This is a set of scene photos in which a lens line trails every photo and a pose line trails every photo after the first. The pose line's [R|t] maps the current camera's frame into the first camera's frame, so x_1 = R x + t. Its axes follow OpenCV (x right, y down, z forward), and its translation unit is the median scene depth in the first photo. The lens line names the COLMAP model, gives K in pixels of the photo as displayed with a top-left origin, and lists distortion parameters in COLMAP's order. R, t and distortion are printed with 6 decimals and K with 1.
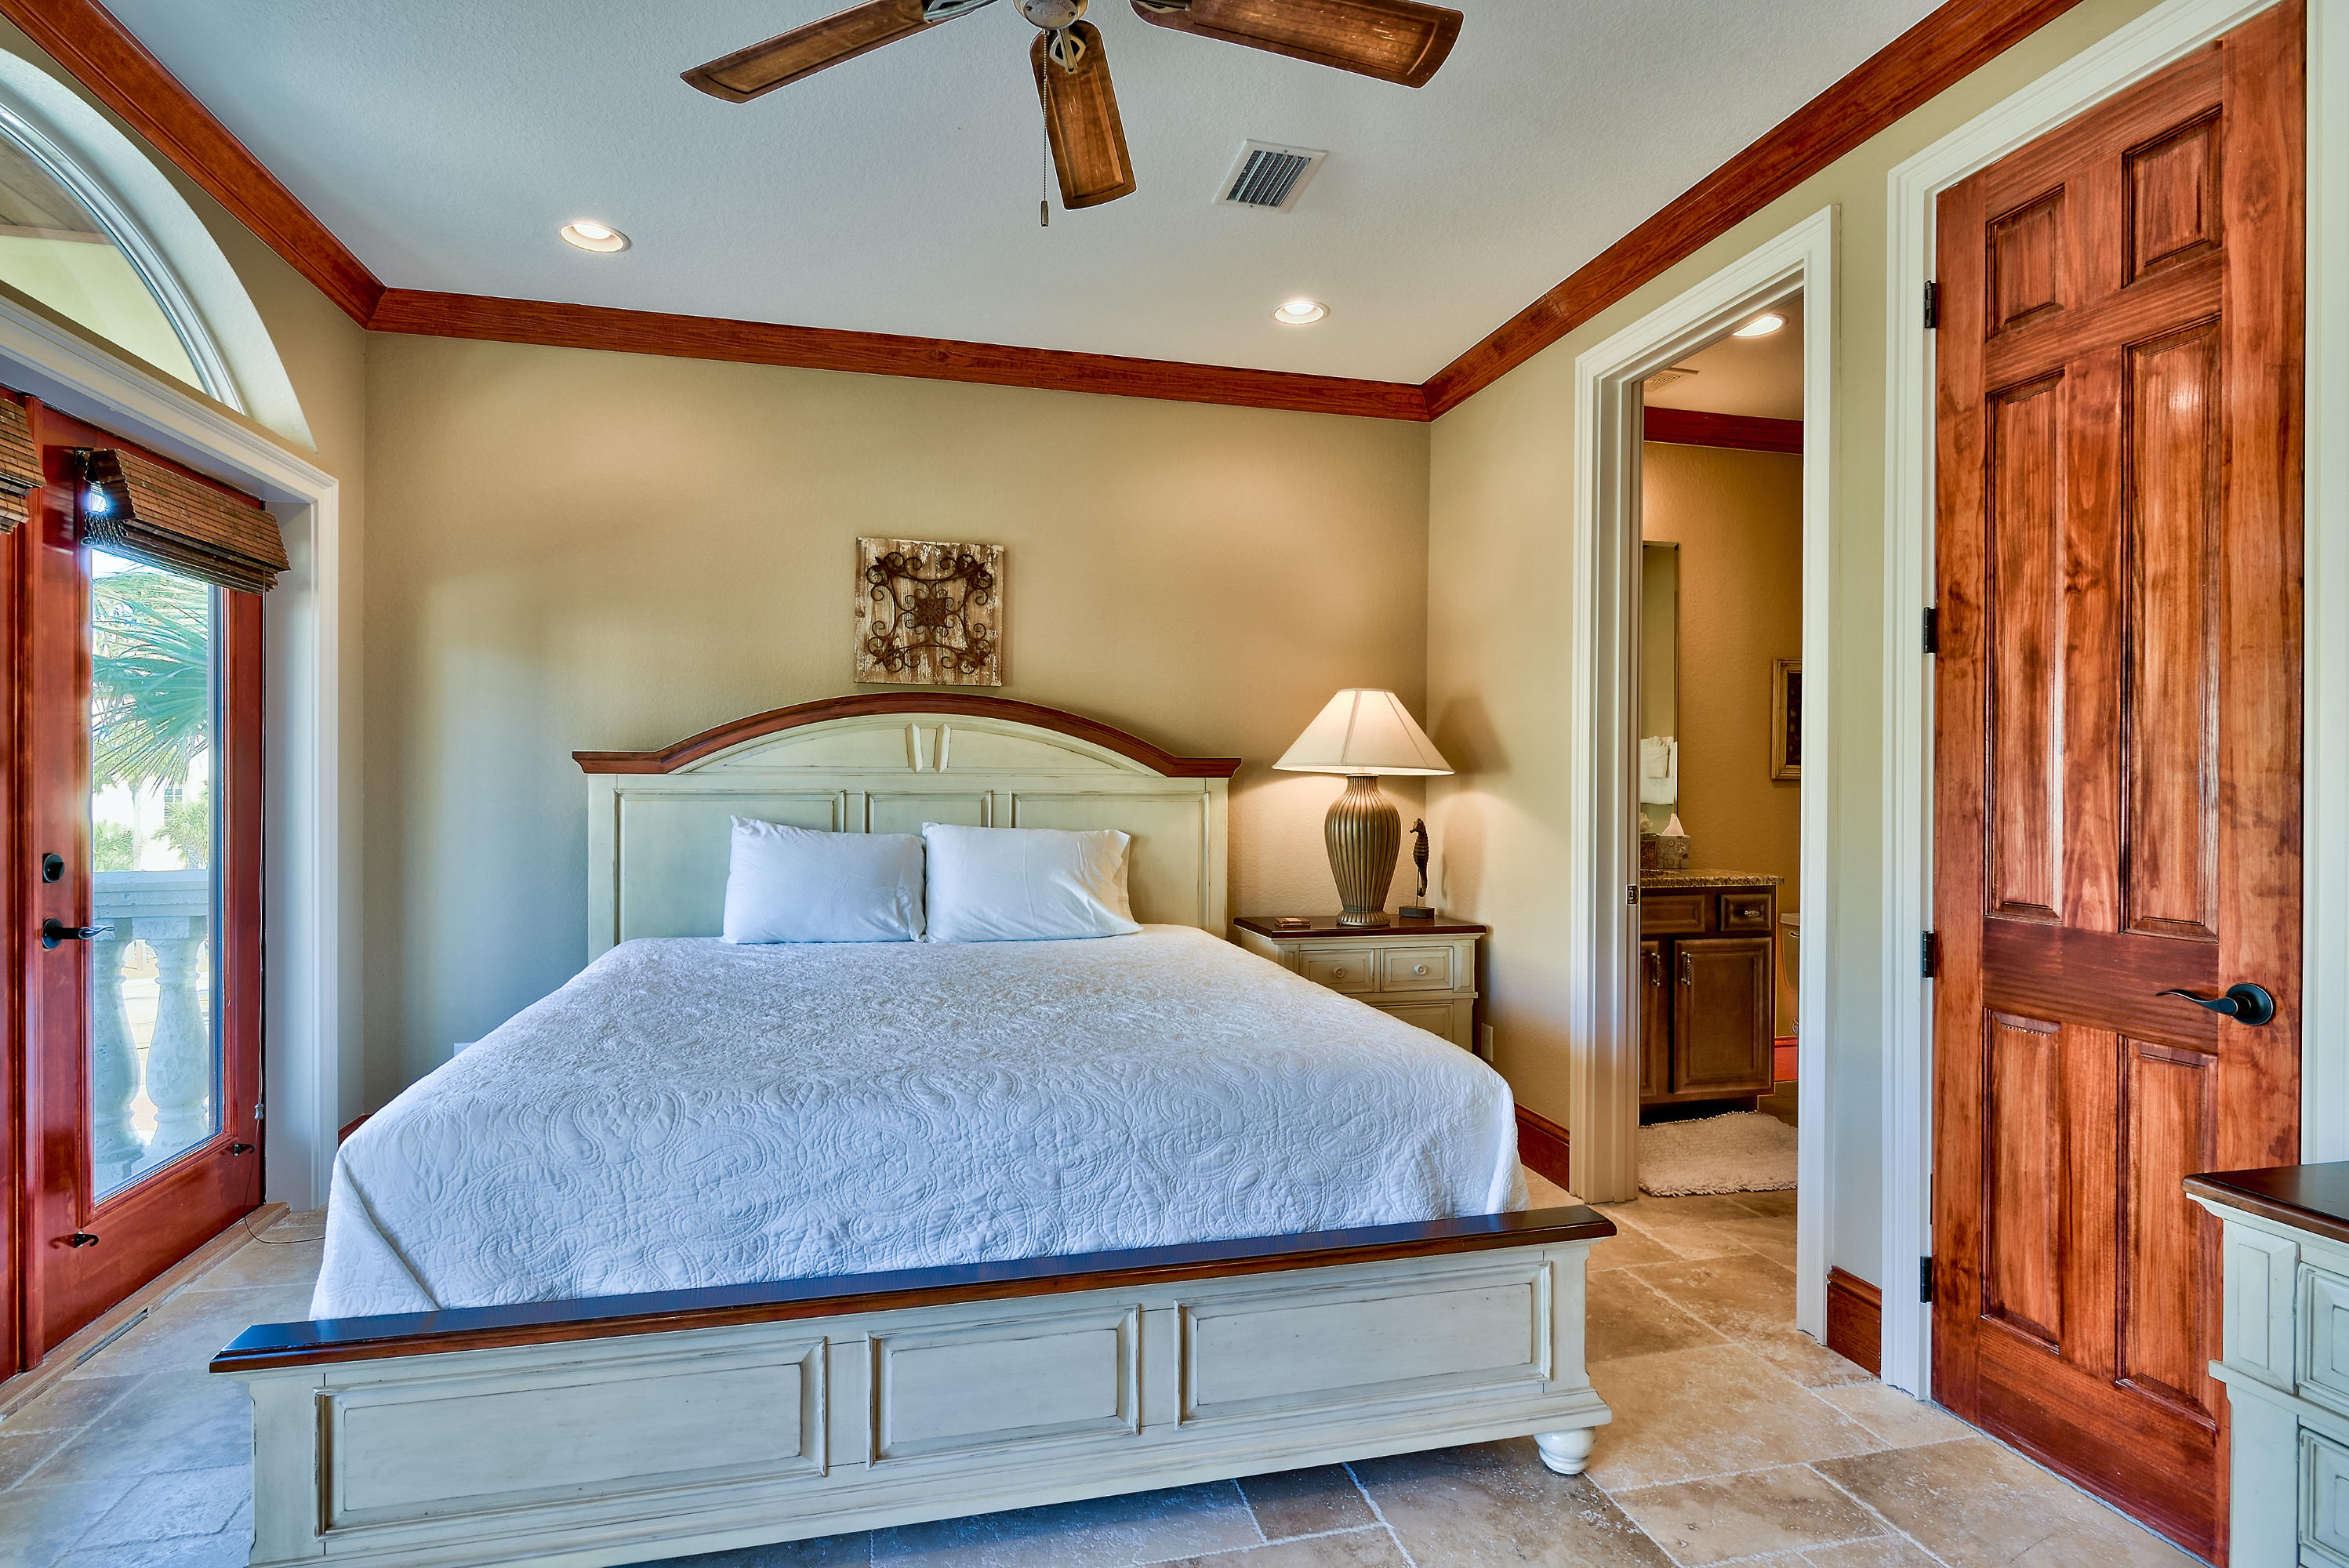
lens RADIAL K [[1156.6, 0, 1169.9], [0, 1156.6, 779.1], [0, 0, 1]] dist [0.000800, -0.000338]
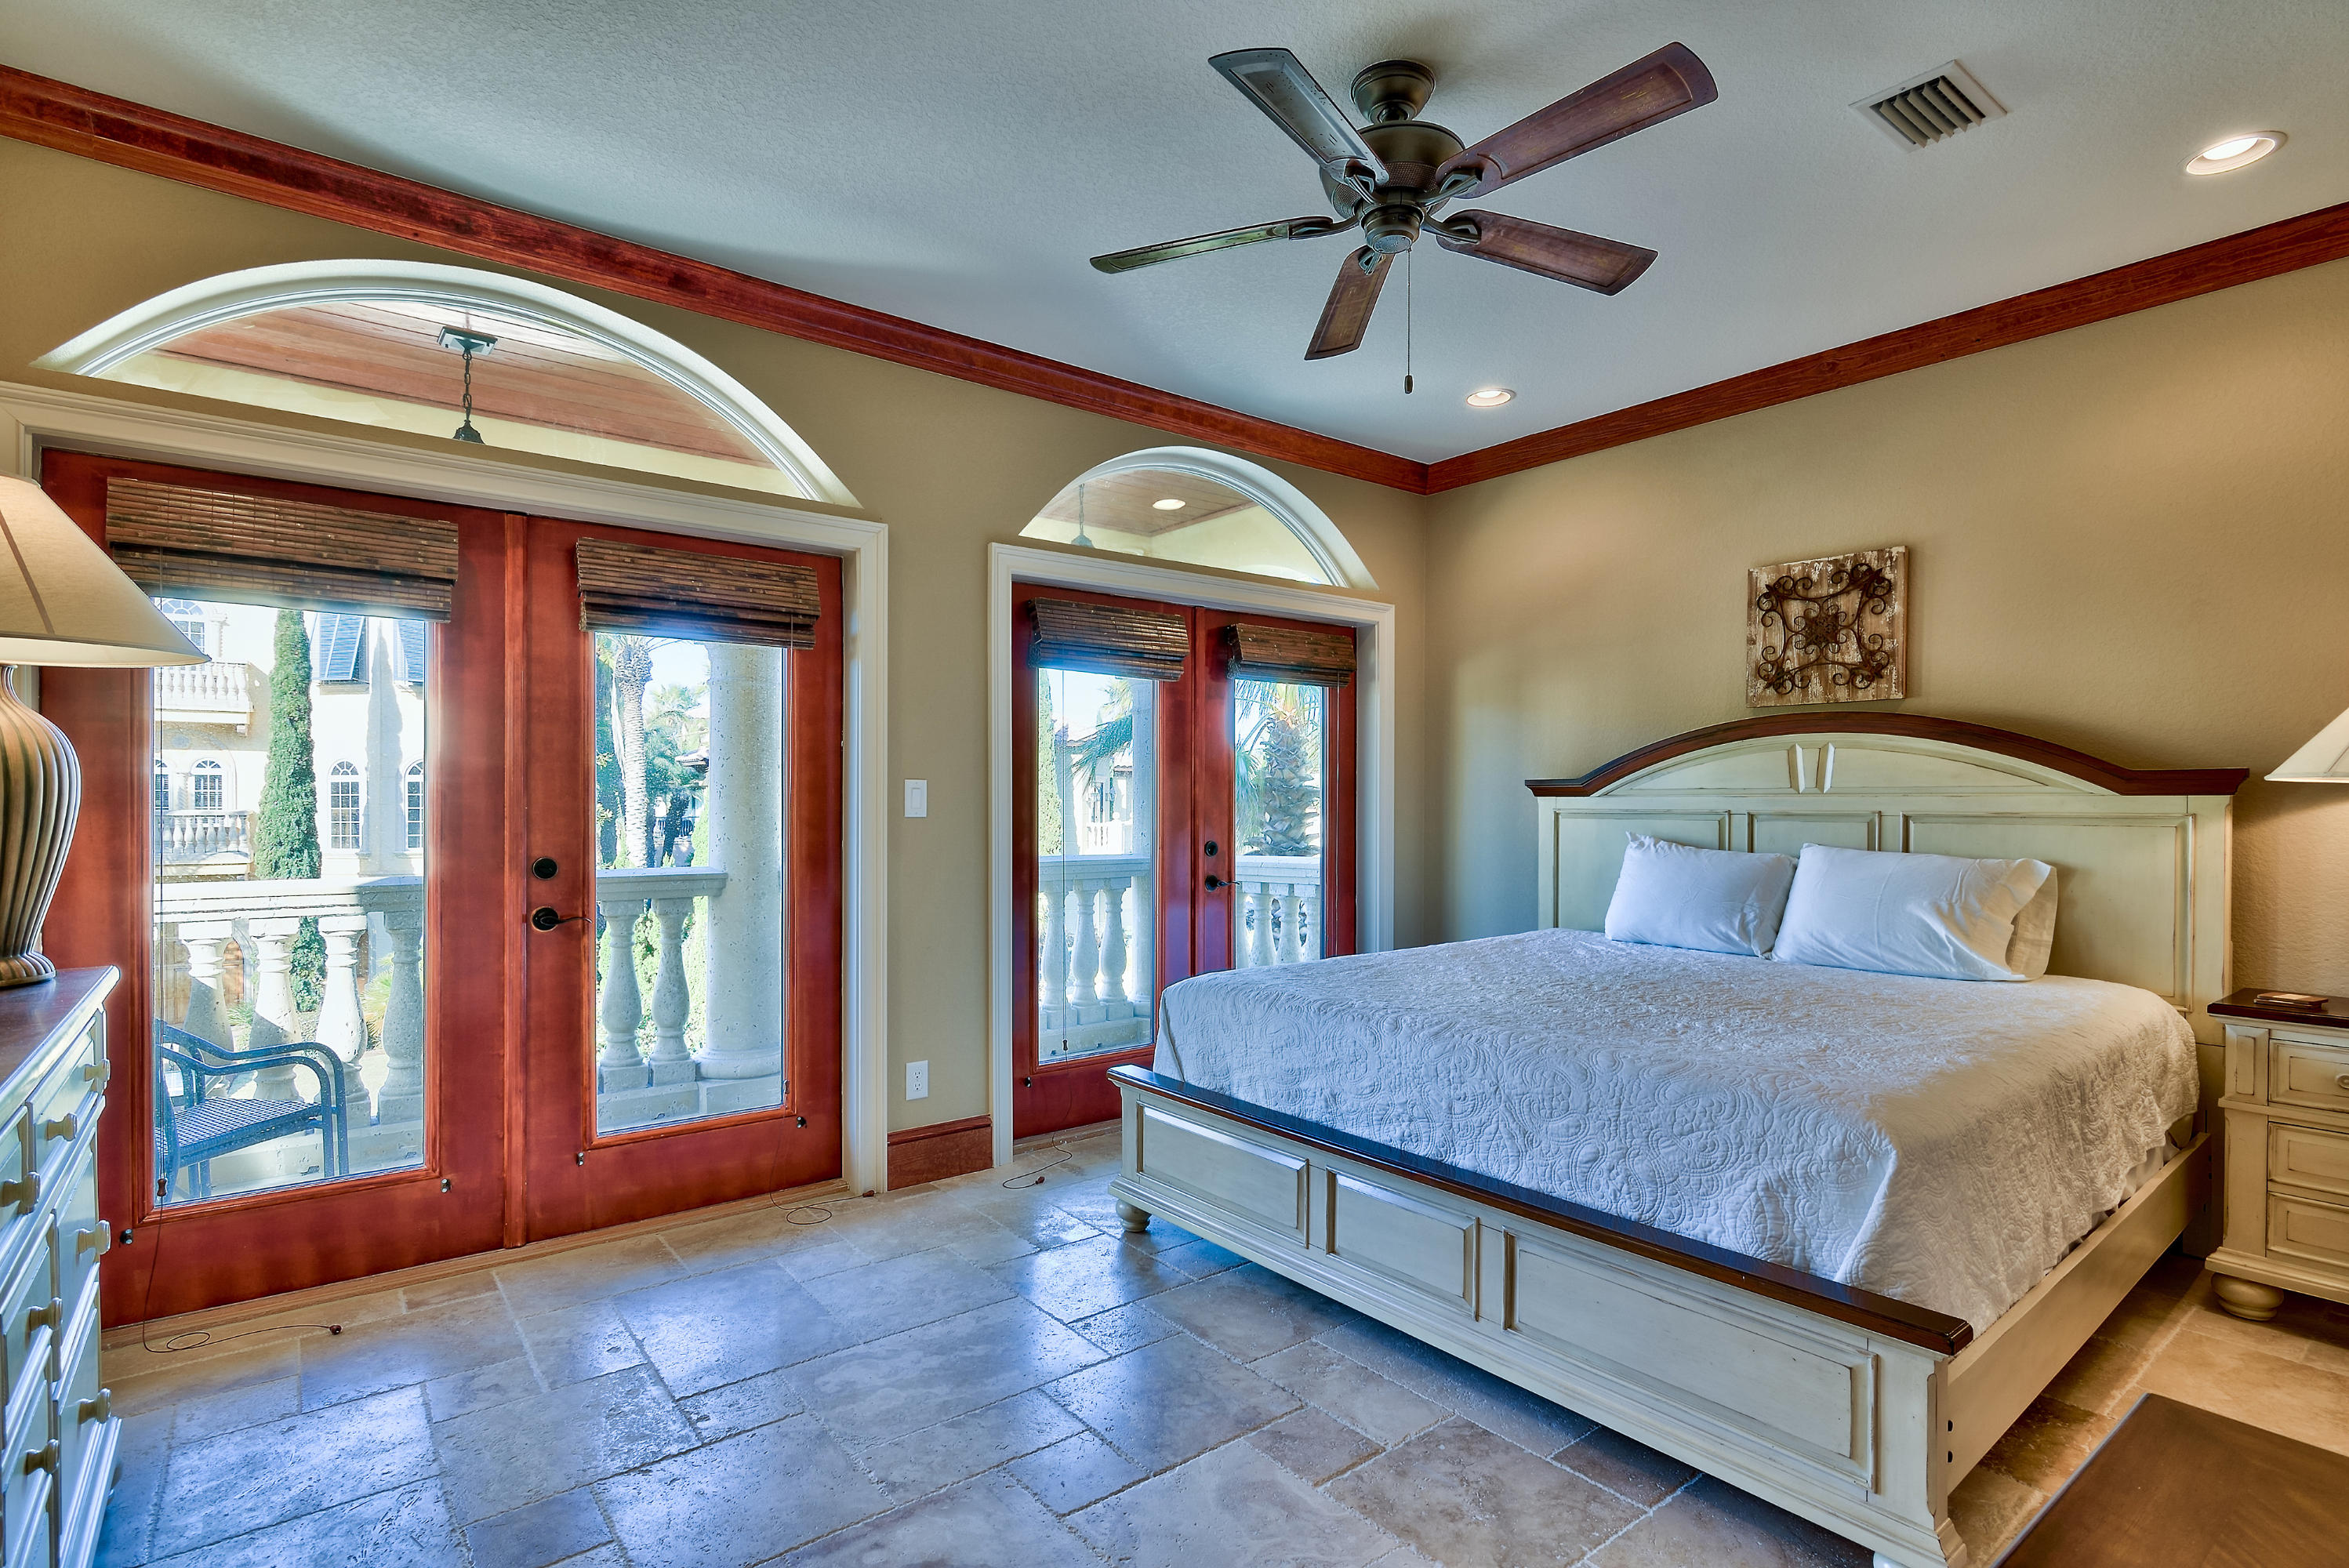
lens RADIAL K [[1148.4, 0, 1133.1], [0, 1148.4, 792.1], [0, 0, 1]] dist [-0.002220, -0.001038]
pose [[0.396403, -0.011881, -0.918000, 0.470946], [0.003067, 0.999928, -0.011617, 0.003100], [0.918072, 0.001790, 0.396411, 0.079143]]
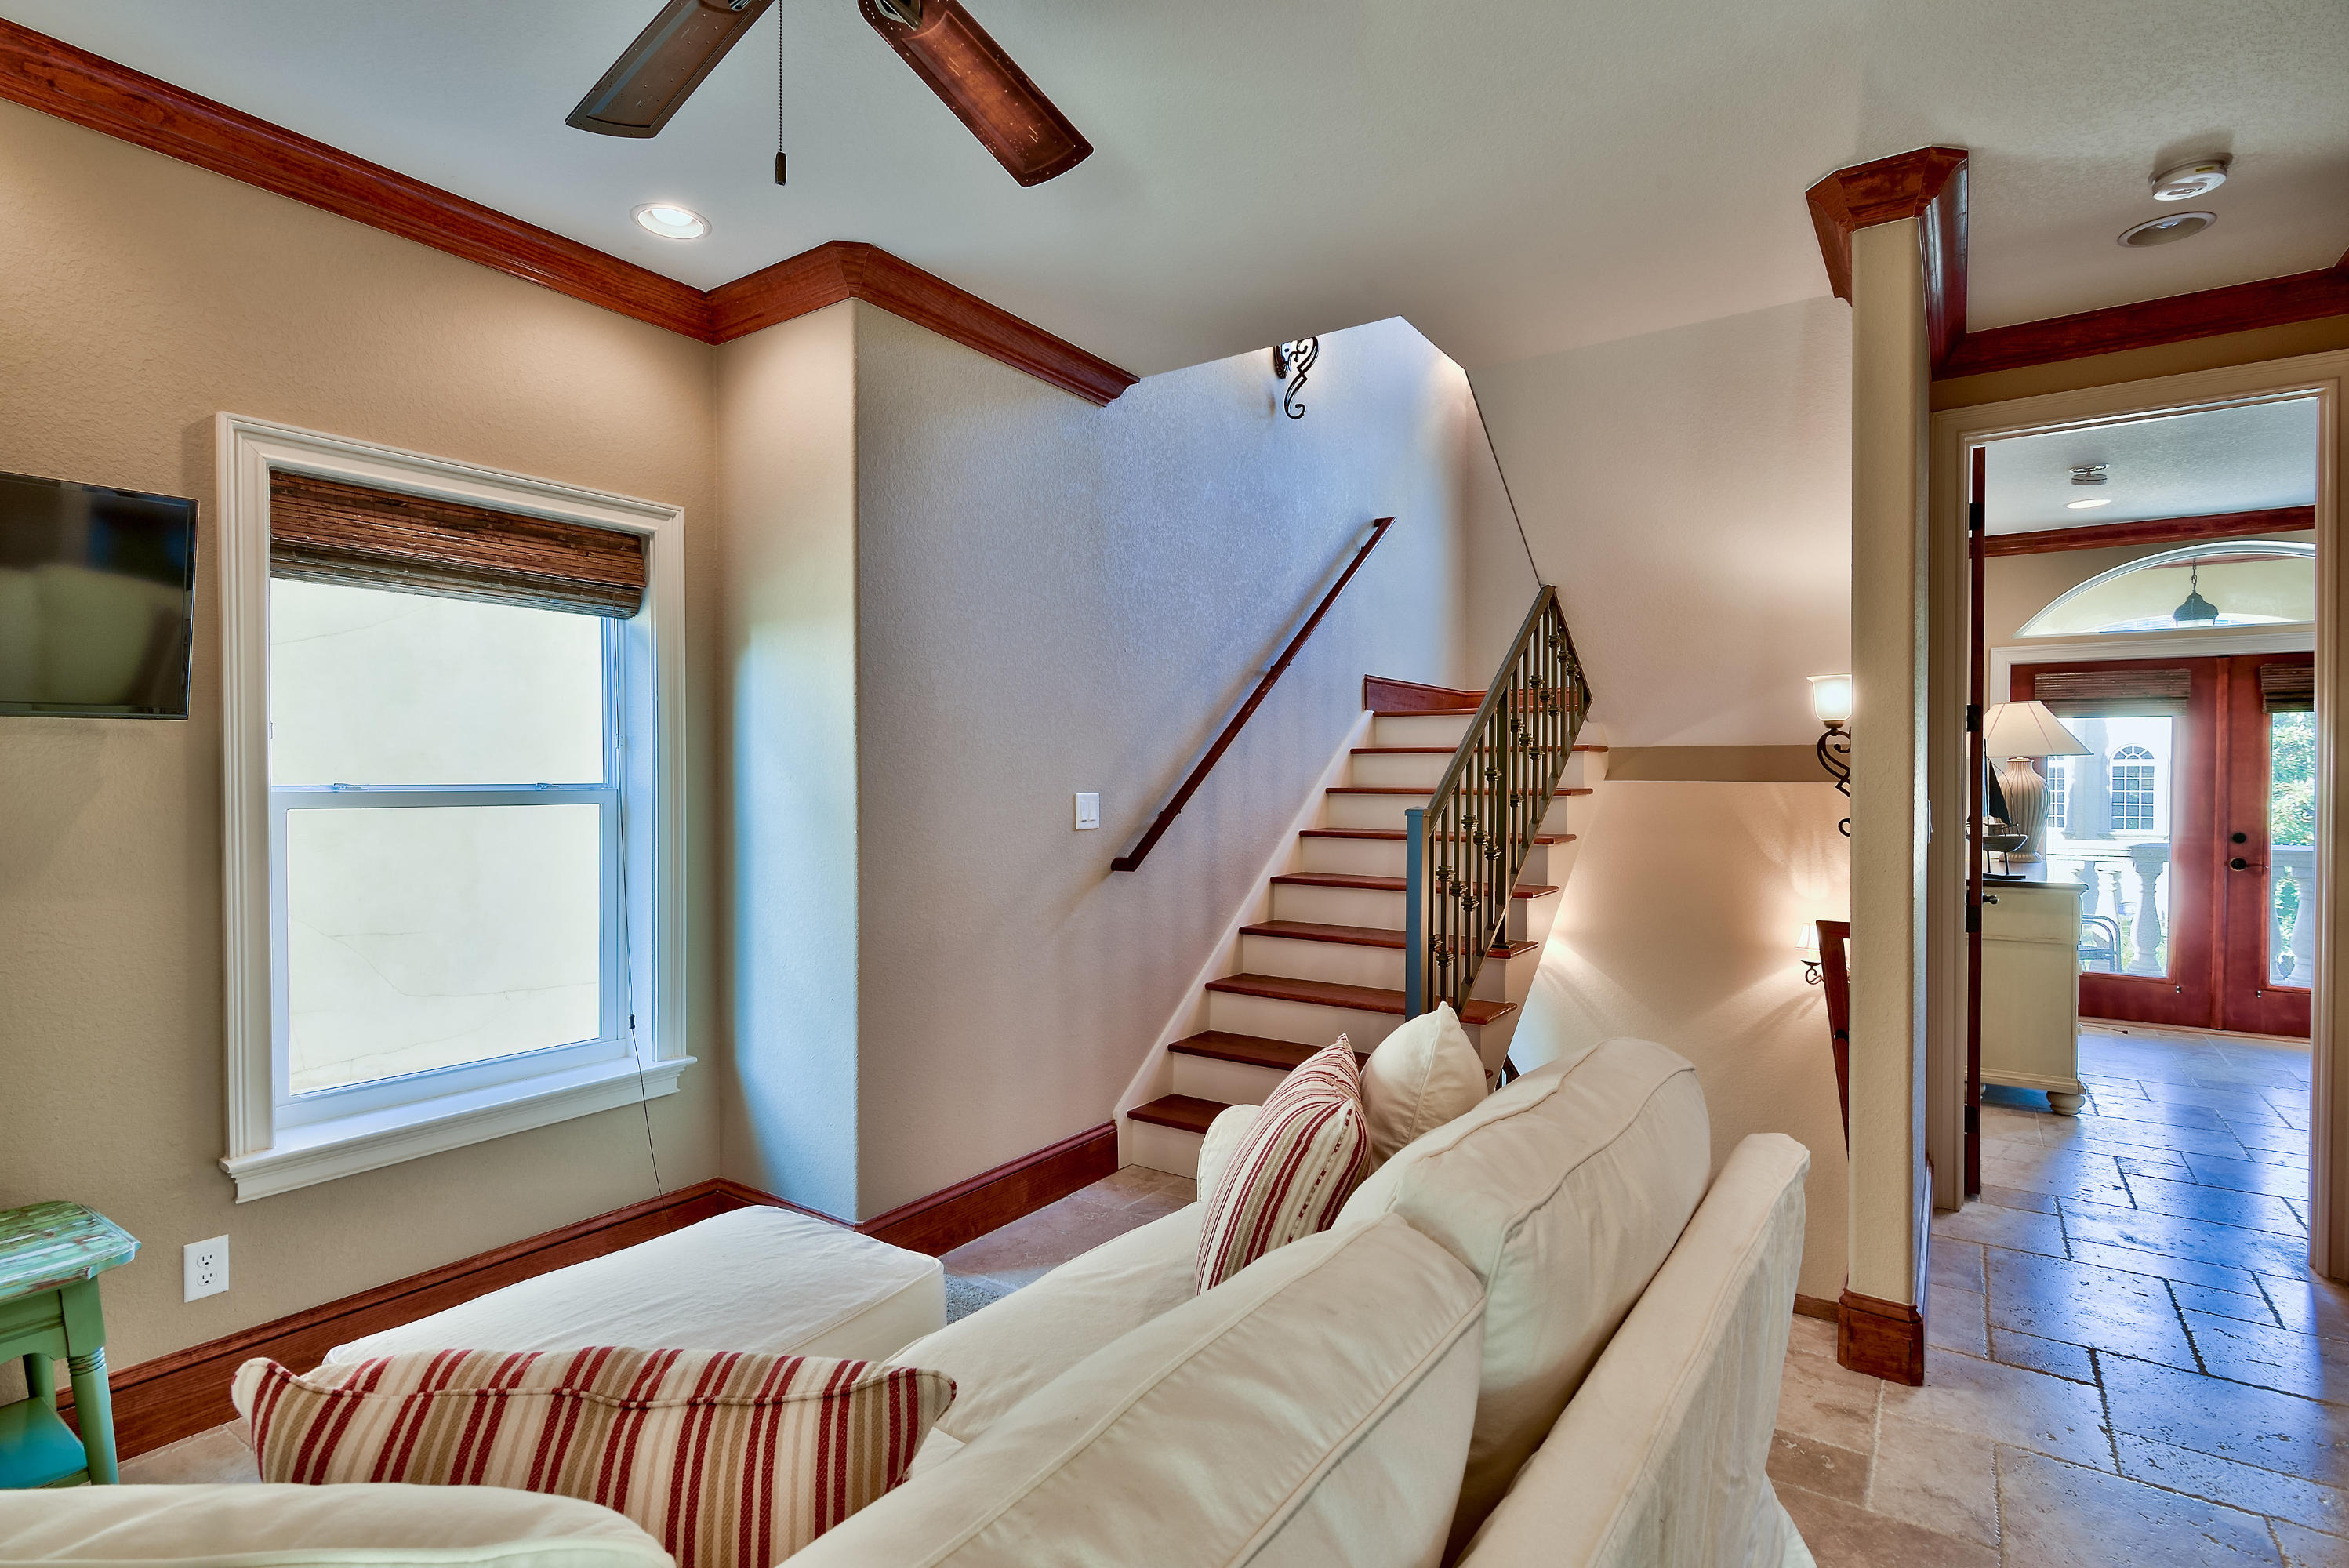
lens RADIAL K [[1148.4, 0, 1133.1], [0, 1148.4, 792.1], [0, 0, 1]] dist [-0.002220, -0.001038]
pose [[-0.755930, 0.002487, -0.654648, 1.110232], [-0.005809, 0.999928, 0.010507, -0.011455], [0.654626, 0.011746, -0.755861, 0.146658]]
